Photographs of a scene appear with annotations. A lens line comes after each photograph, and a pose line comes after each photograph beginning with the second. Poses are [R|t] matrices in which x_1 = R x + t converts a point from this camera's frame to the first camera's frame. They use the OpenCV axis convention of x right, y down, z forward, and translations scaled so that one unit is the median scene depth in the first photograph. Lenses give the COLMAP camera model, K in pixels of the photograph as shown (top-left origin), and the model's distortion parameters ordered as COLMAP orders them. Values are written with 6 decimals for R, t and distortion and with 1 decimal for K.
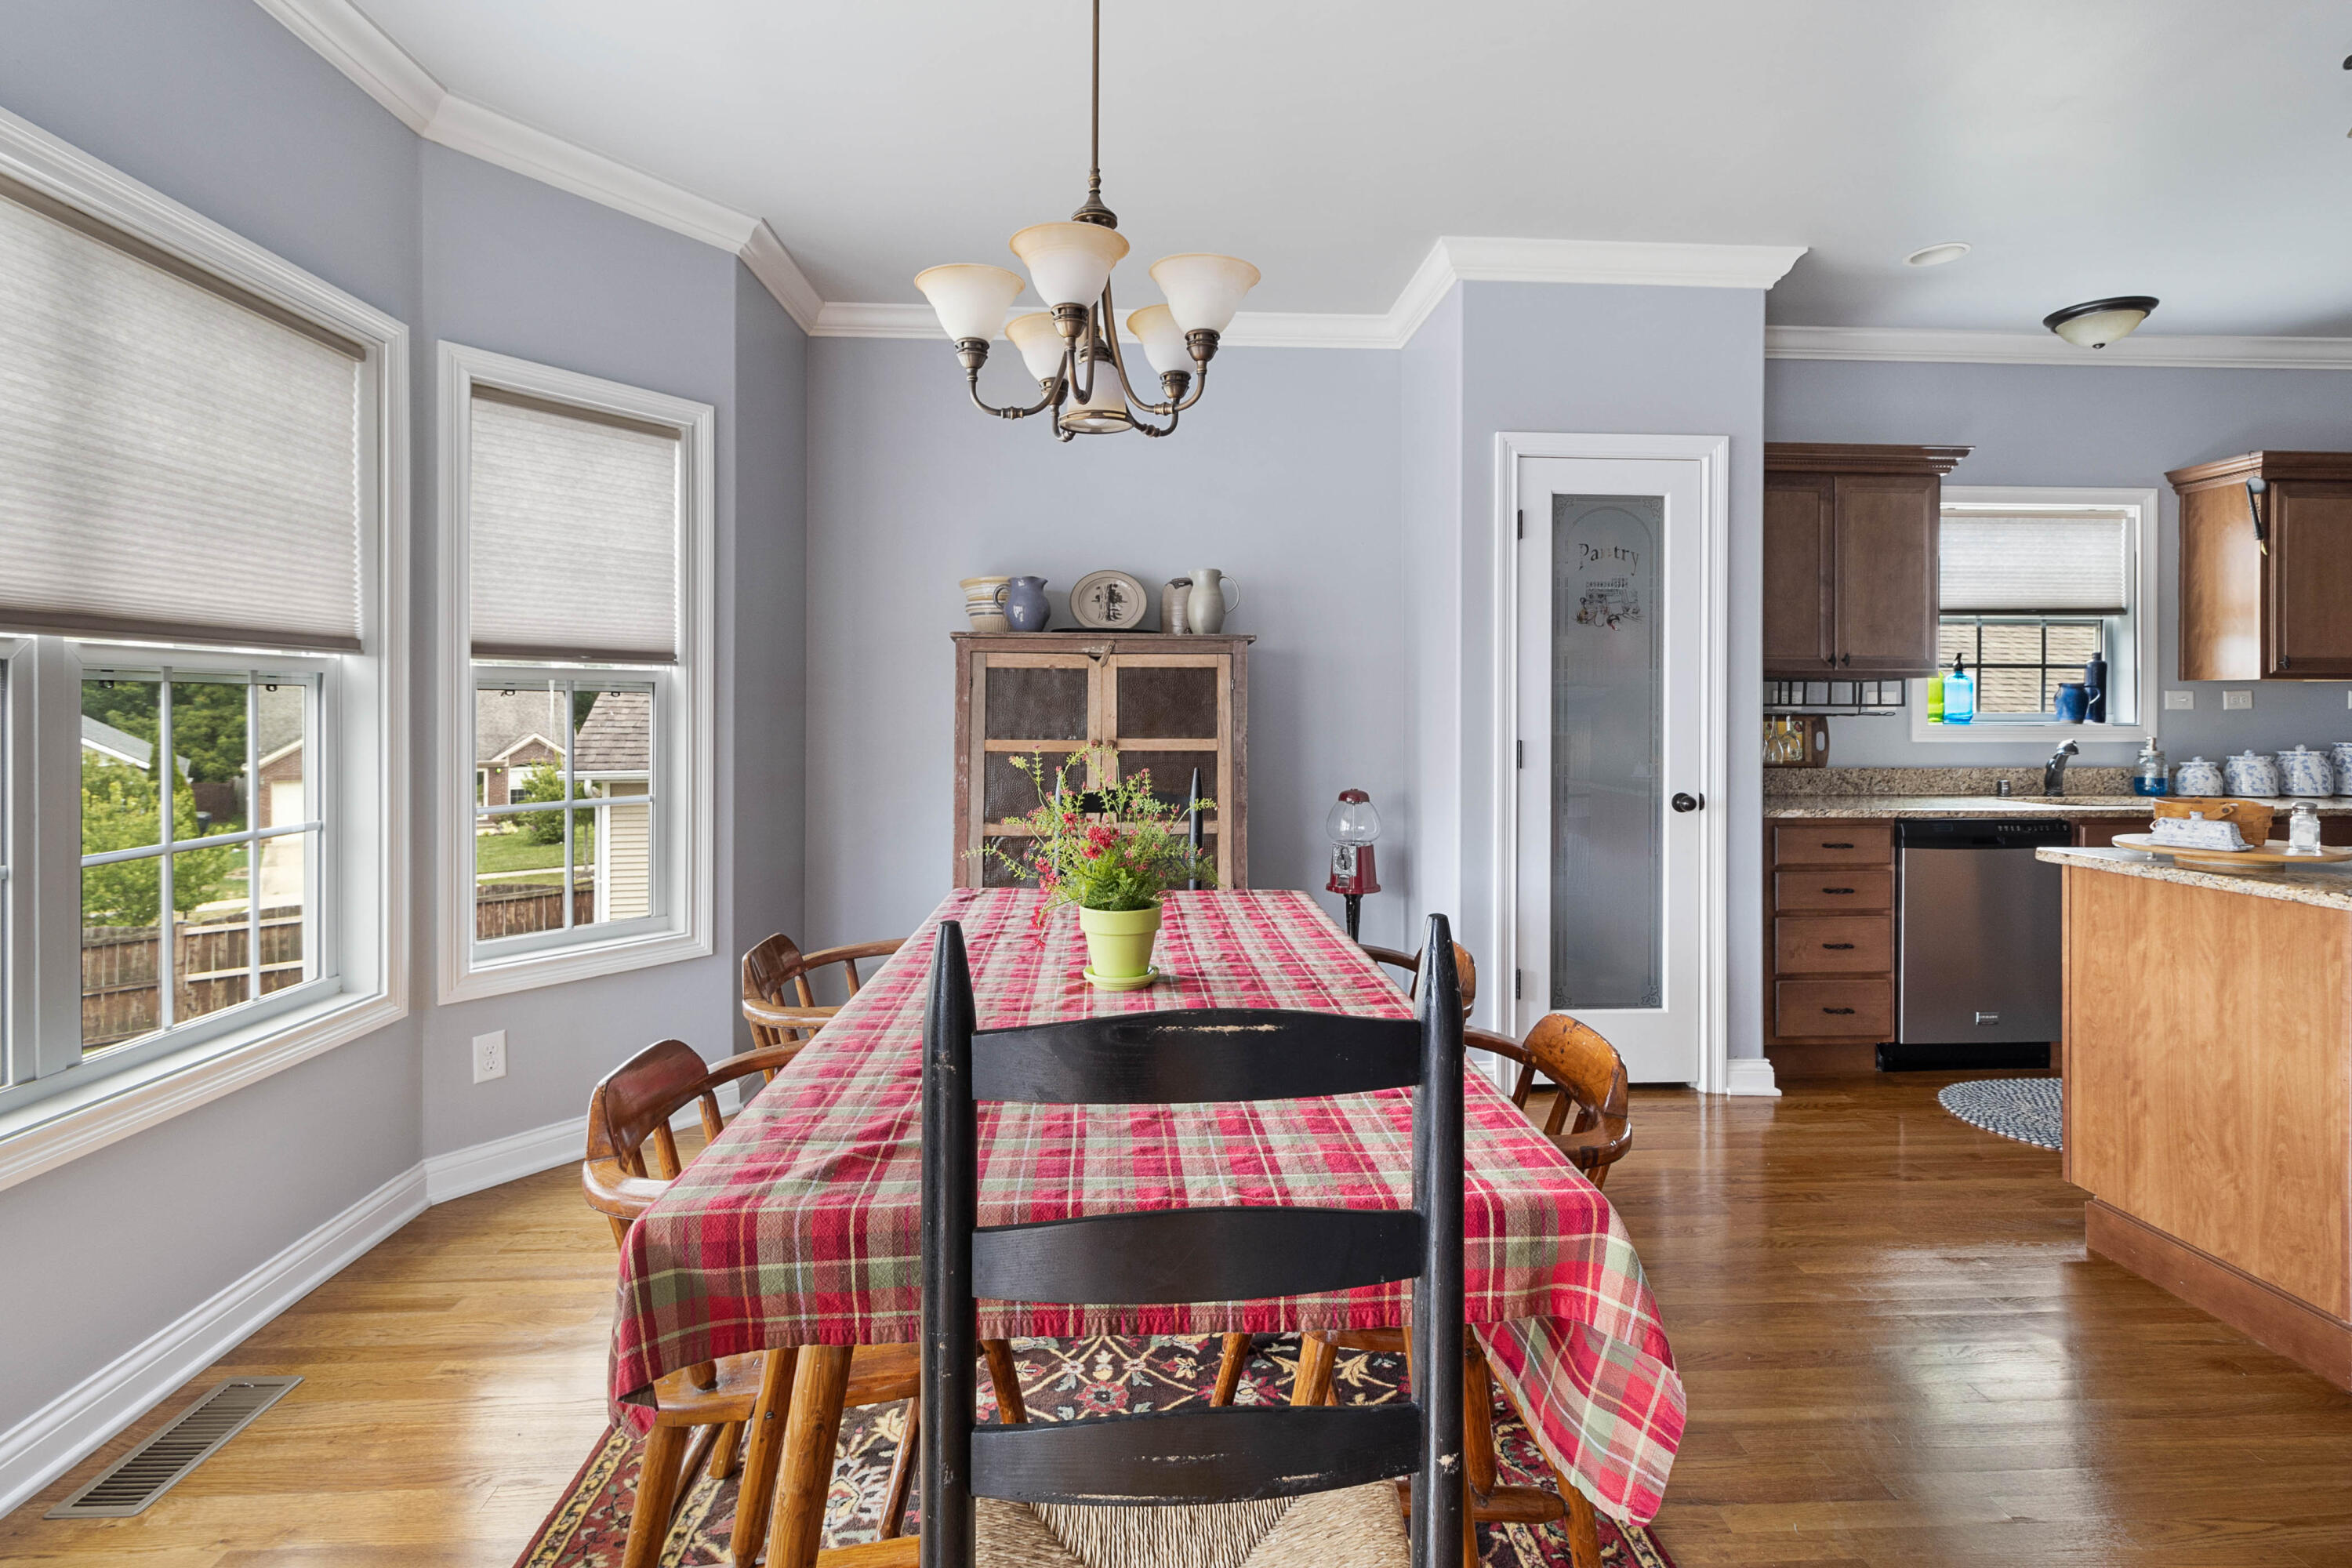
lens RADIAL K [[1113.4, 0, 1173.5], [0, 1113.4, 713.2], [0, 0, 1]] dist [0.004019, -0.001131]
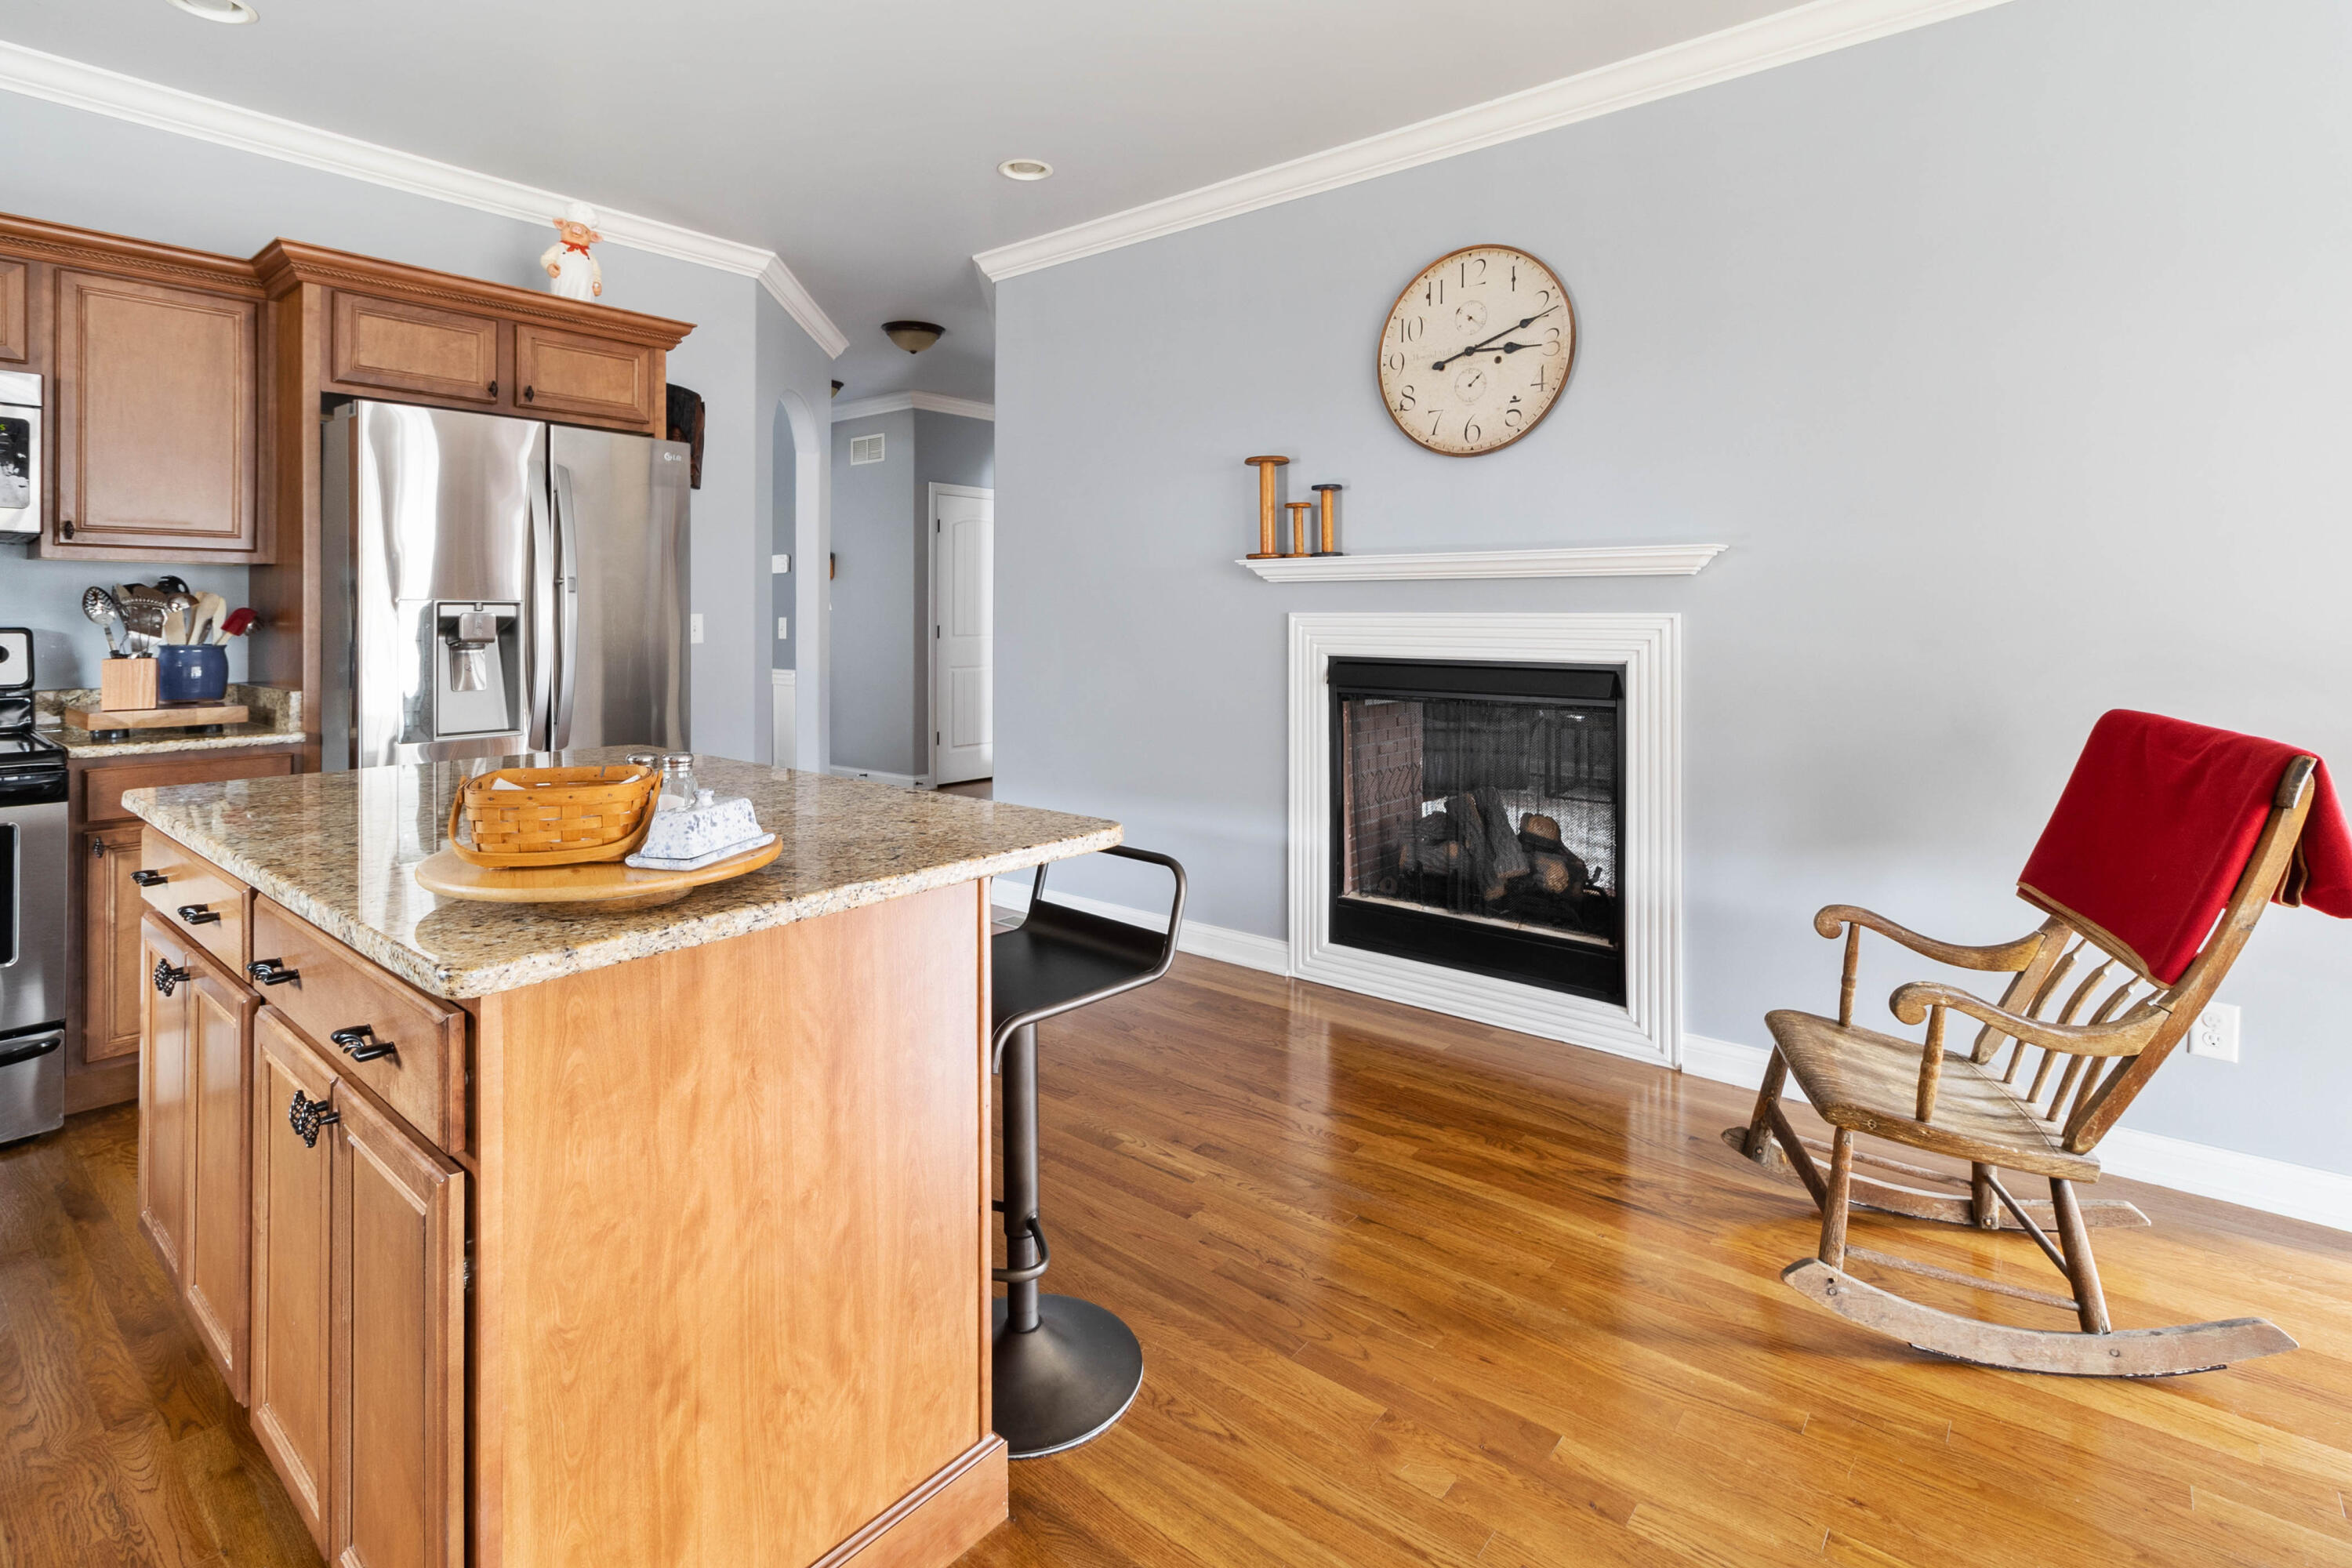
lens RADIAL K [[1113.4, 0, 1163.6], [0, 1113.4, 604.3], [0, 0, 1]] dist [0.004019, -0.001131]
pose [[-0.734064, 0.003350, 0.679072, 0.231750], [-0.001157, 0.999980, -0.006184, 0.001924], [-0.679079, -0.005325, -0.734046, 0.727426]]
